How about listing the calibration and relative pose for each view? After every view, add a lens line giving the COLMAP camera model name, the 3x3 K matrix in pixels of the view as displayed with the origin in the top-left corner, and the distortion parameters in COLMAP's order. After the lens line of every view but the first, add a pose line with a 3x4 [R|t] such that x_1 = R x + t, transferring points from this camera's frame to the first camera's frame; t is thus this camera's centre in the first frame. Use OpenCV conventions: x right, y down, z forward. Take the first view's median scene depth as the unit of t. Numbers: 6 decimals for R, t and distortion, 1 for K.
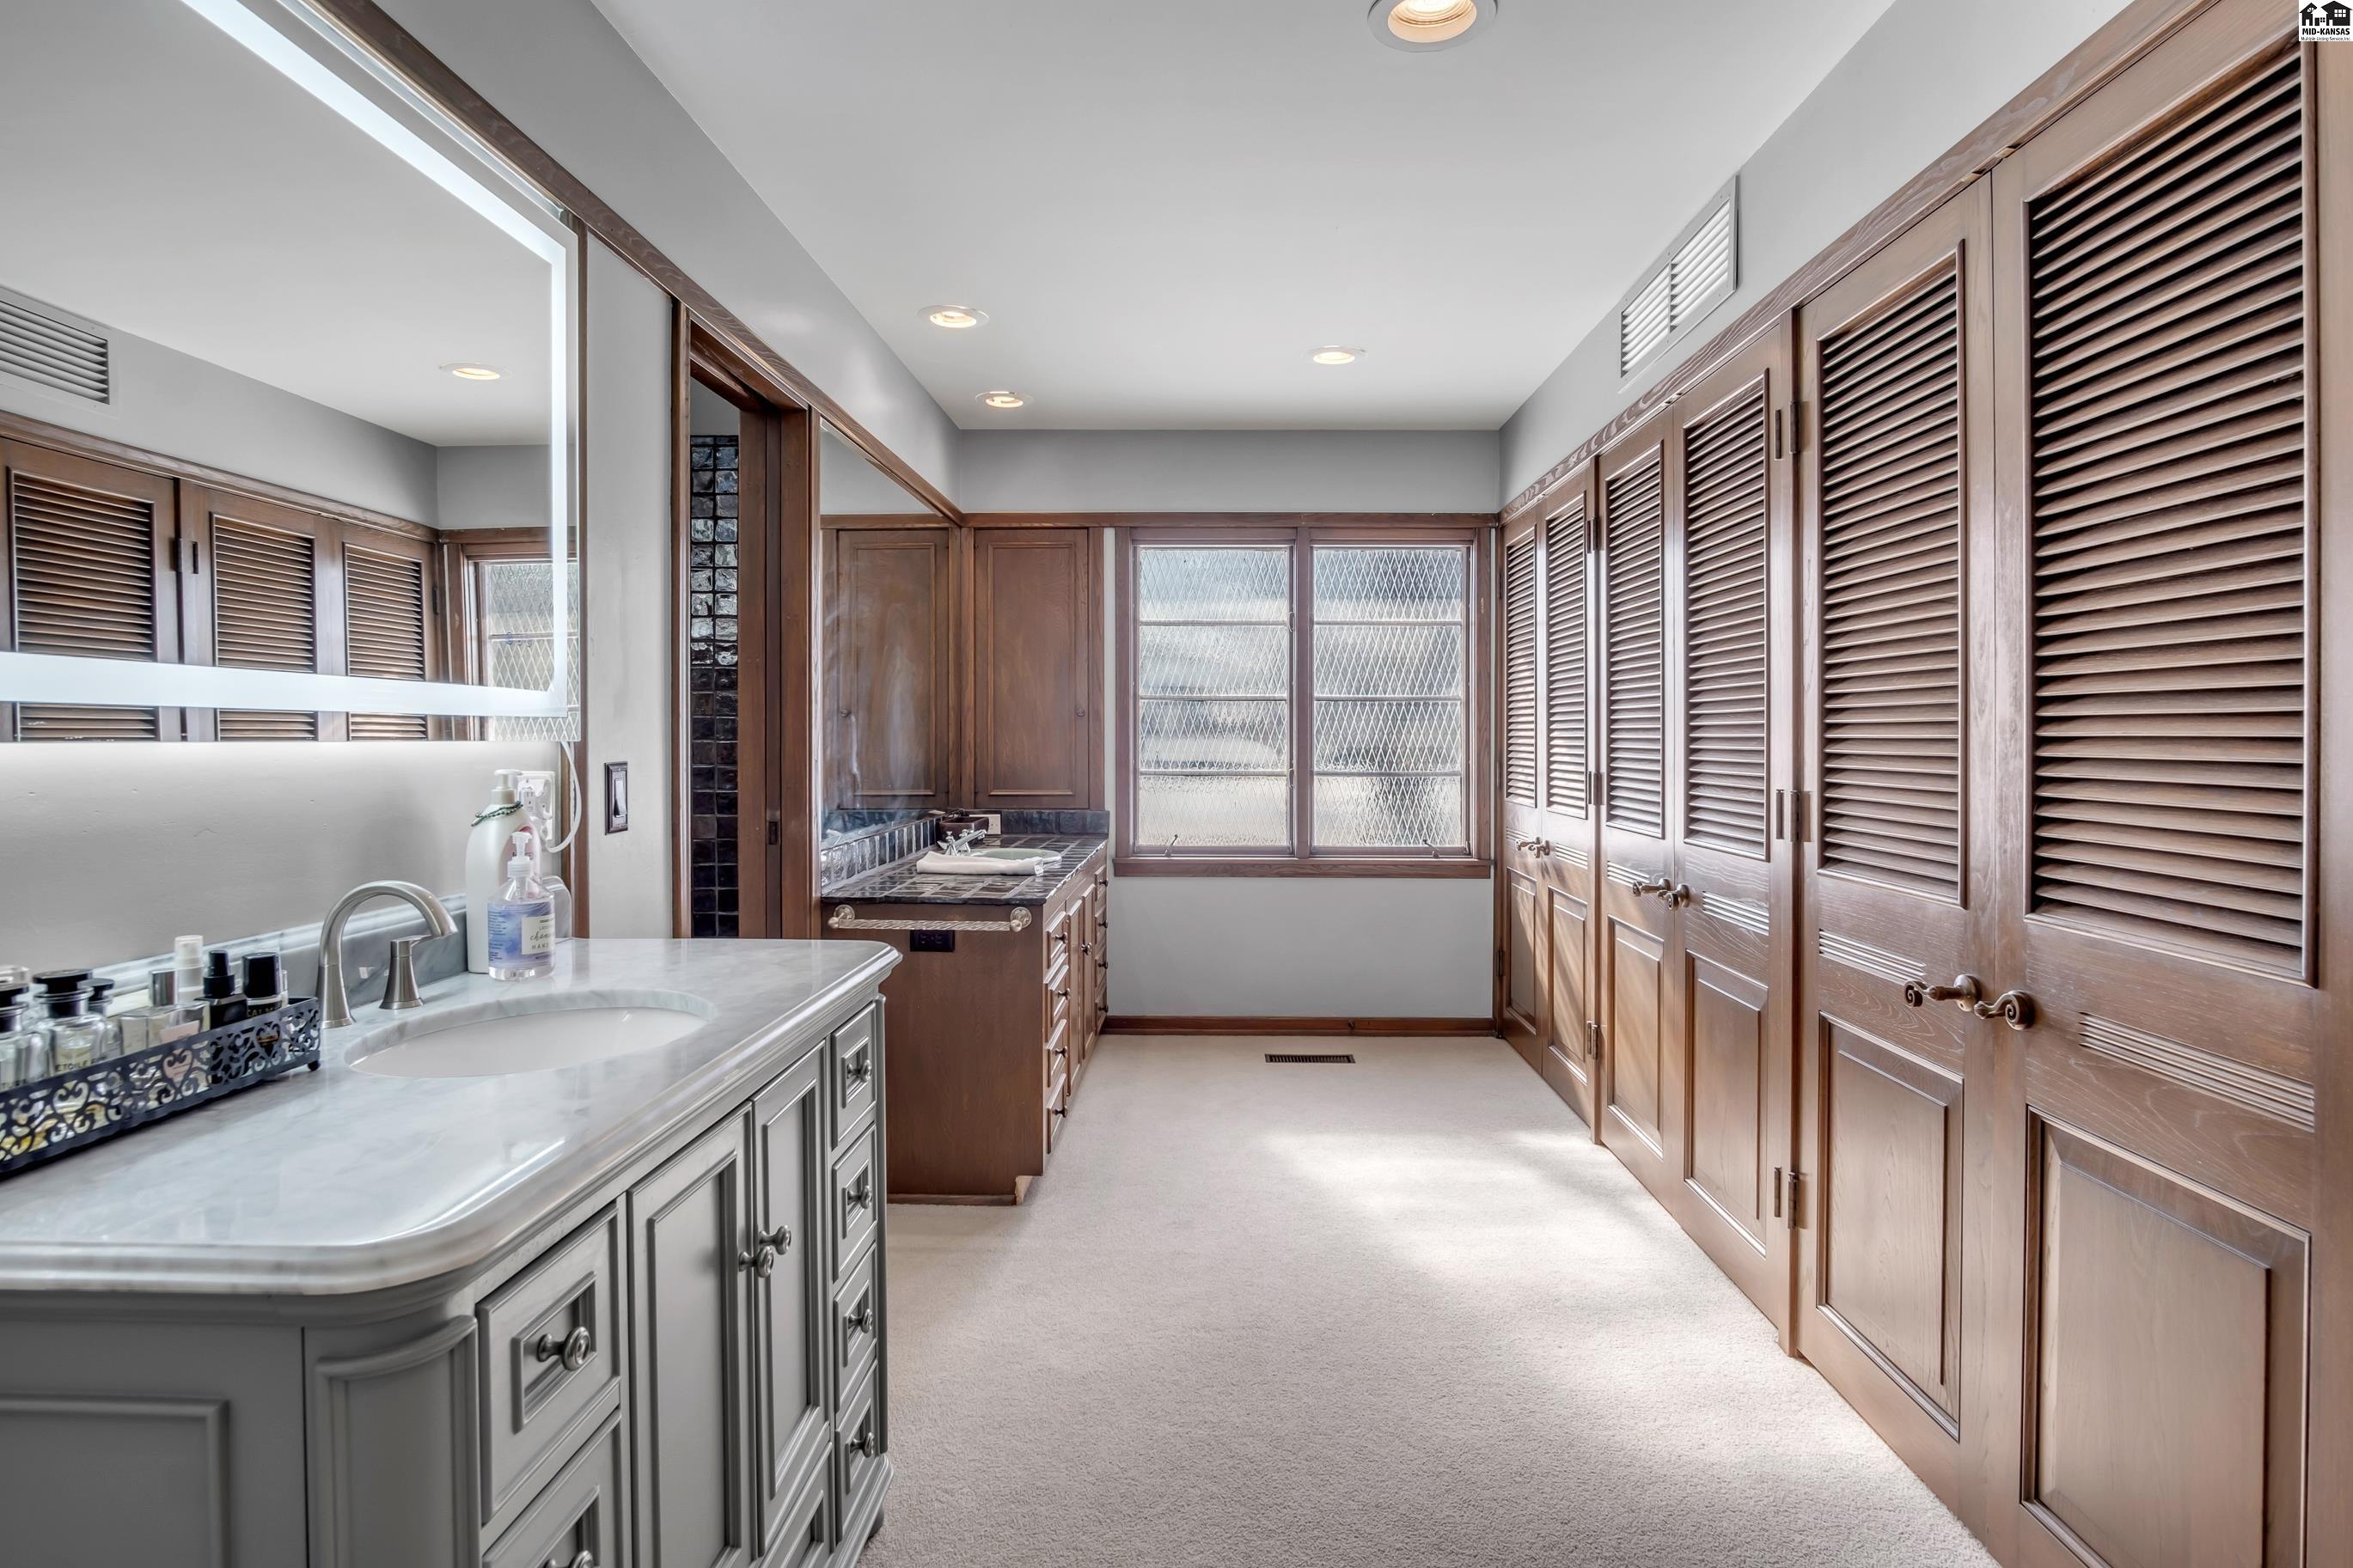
lens RADIAL K [[1269.6, 0, 1175.9], [0, 1269.6, 754.2], [0, 0, 1]] dist [-0.027473, 0.007667]
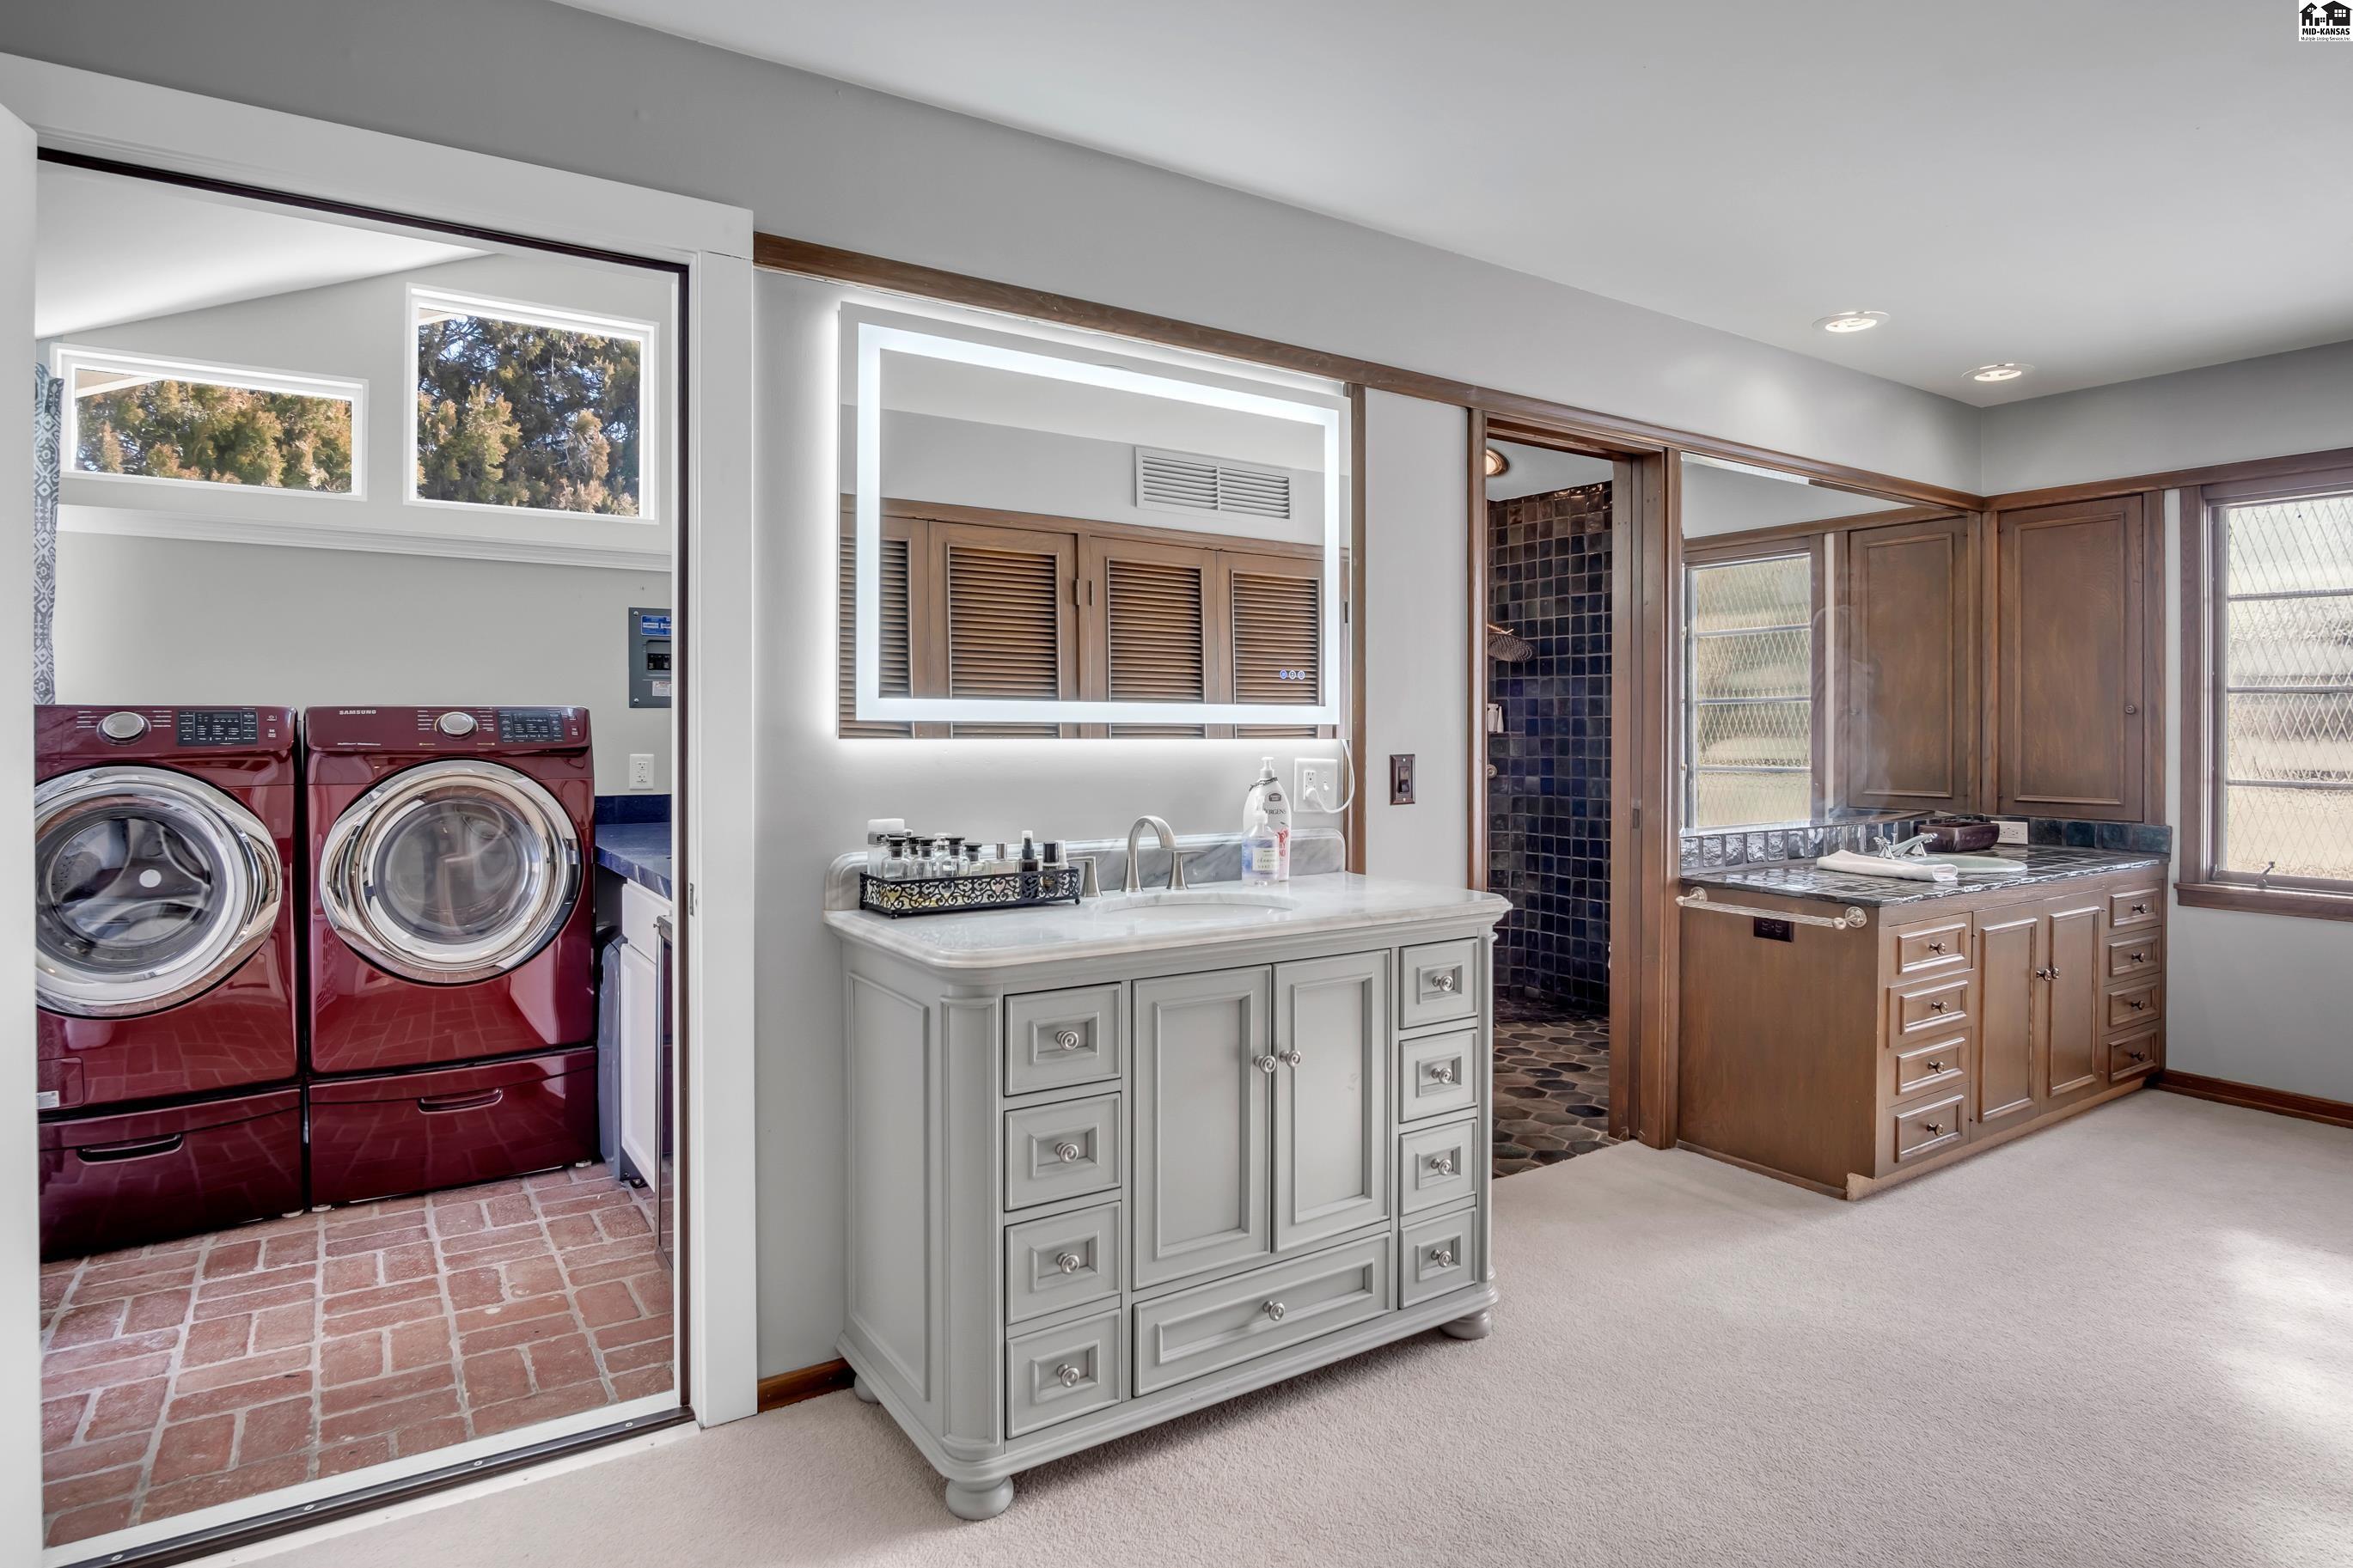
lens RADIAL K [[1269.6, 0, 1203.3], [0, 1269.6, 757.0], [0, 0, 1]] dist [-0.027473, 0.007667]
pose [[0.584706, 0.018188, -0.811042, 0.382456], [-0.014015, 0.999826, 0.012318, -0.003496], [0.811124, 0.004165, 0.584859, -0.007137]]
